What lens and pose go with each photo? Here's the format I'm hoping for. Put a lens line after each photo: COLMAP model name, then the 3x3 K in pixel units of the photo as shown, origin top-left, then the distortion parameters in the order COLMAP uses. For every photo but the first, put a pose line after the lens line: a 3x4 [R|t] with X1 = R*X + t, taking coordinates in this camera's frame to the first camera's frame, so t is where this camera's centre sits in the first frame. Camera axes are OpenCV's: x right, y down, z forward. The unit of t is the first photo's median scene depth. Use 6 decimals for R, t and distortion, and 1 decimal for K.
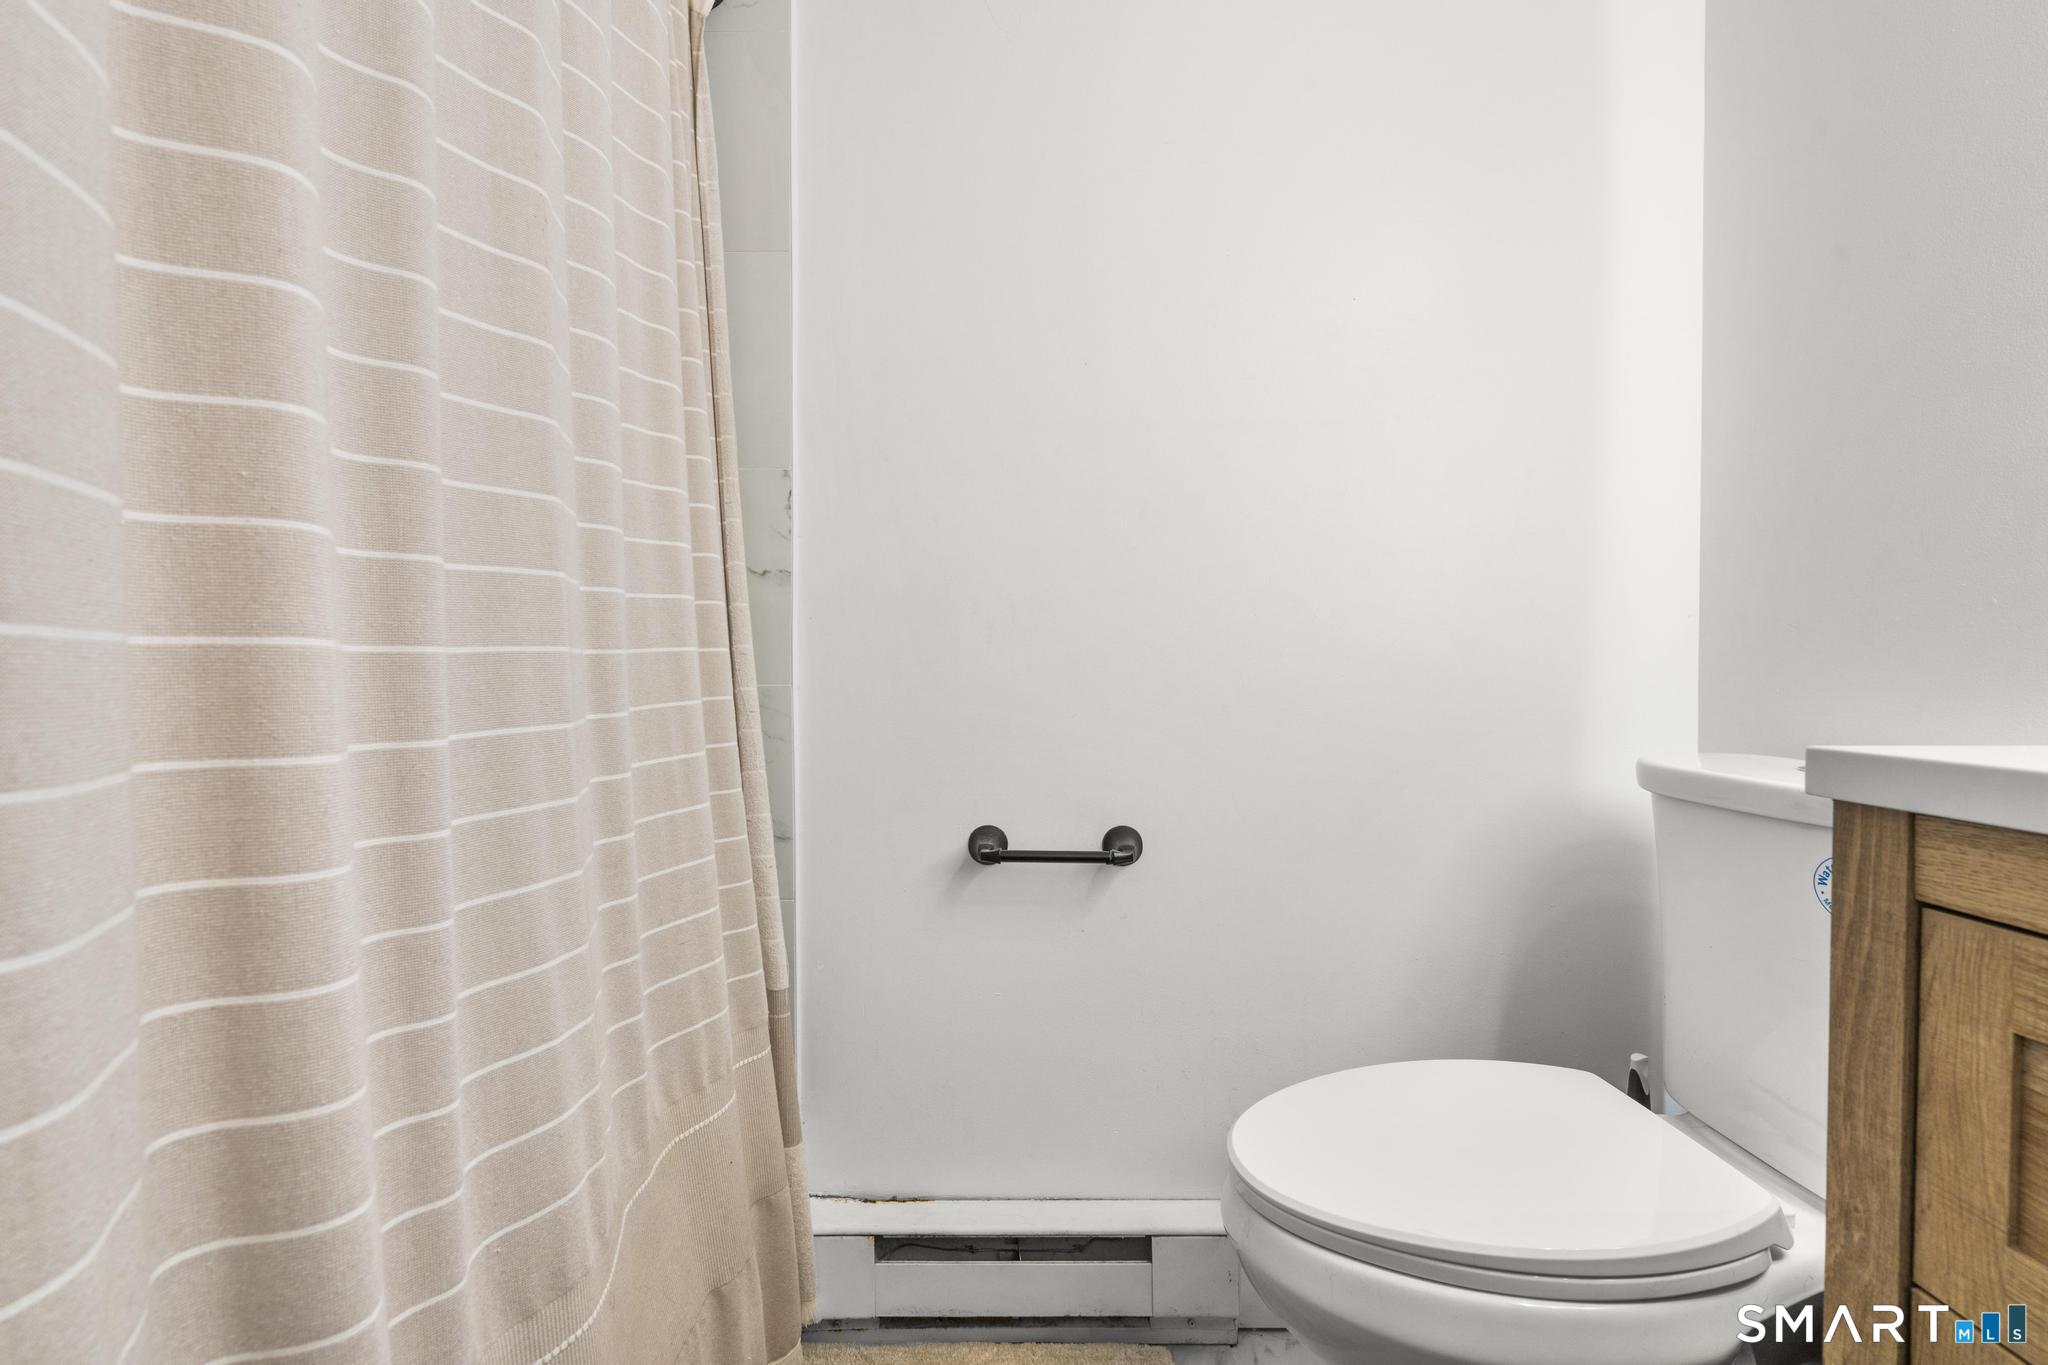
lens RADIAL K [[914.8, 0, 1020.6], [0, 914.8, 685.8], [0, 0, 1]] dist [-0.007606, 0.002318]
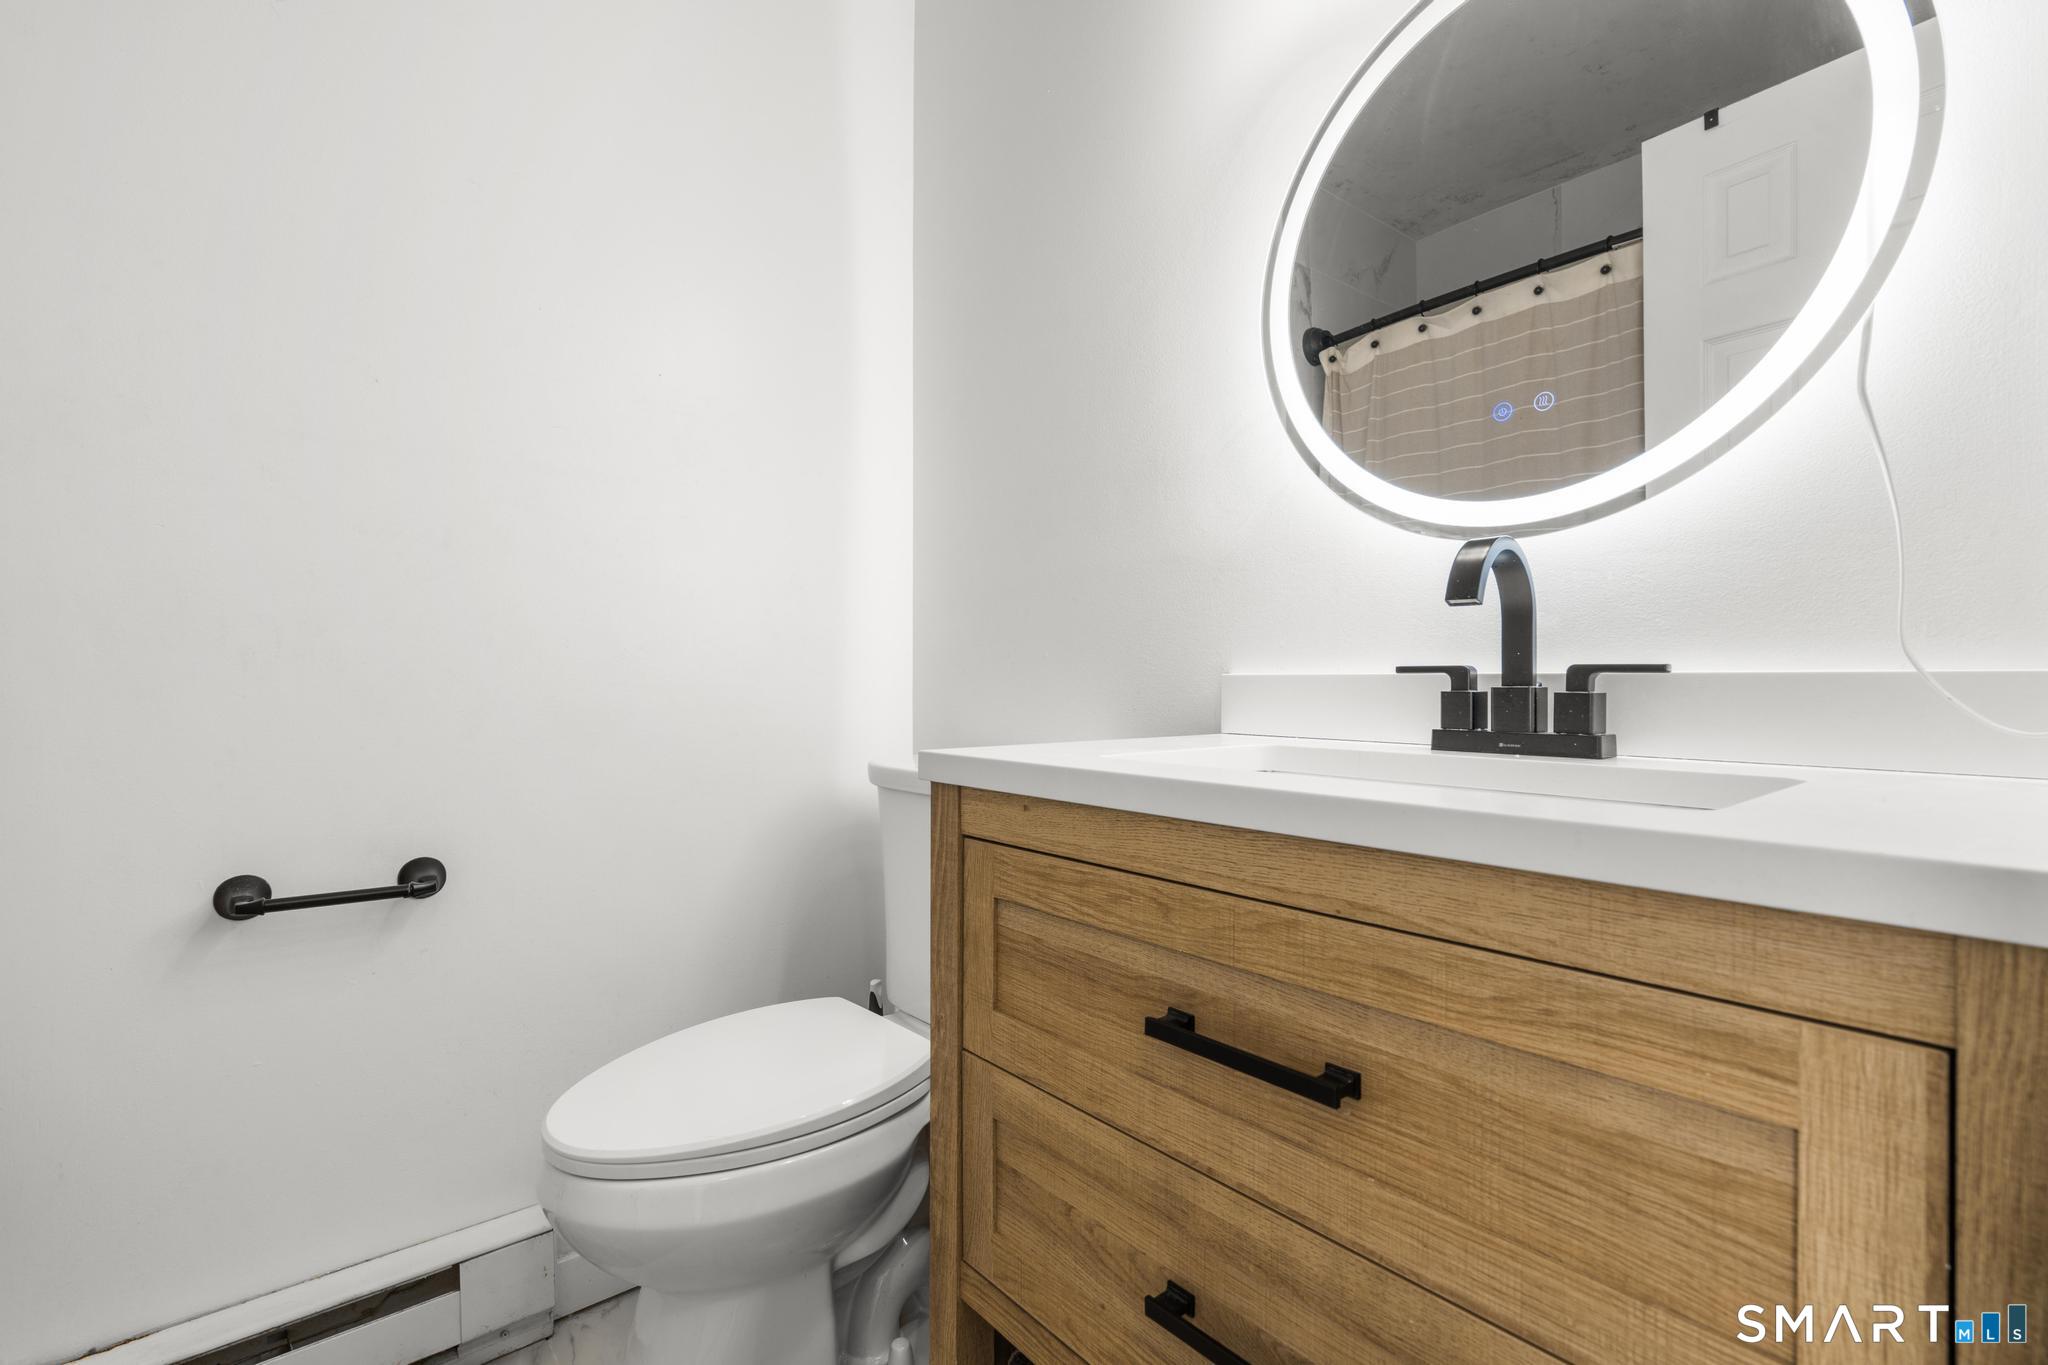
lens RADIAL K [[914.8, 0, 1020.6], [0, 914.8, 685.8], [0, 0, 1]] dist [-0.007606, 0.002318]
pose [[0.759546, 0.000266, 0.650453, -0.097758], [0.010204, 0.999872, -0.012324, -0.032162], [-0.650373, 0.015998, 0.759446, -0.429602]]
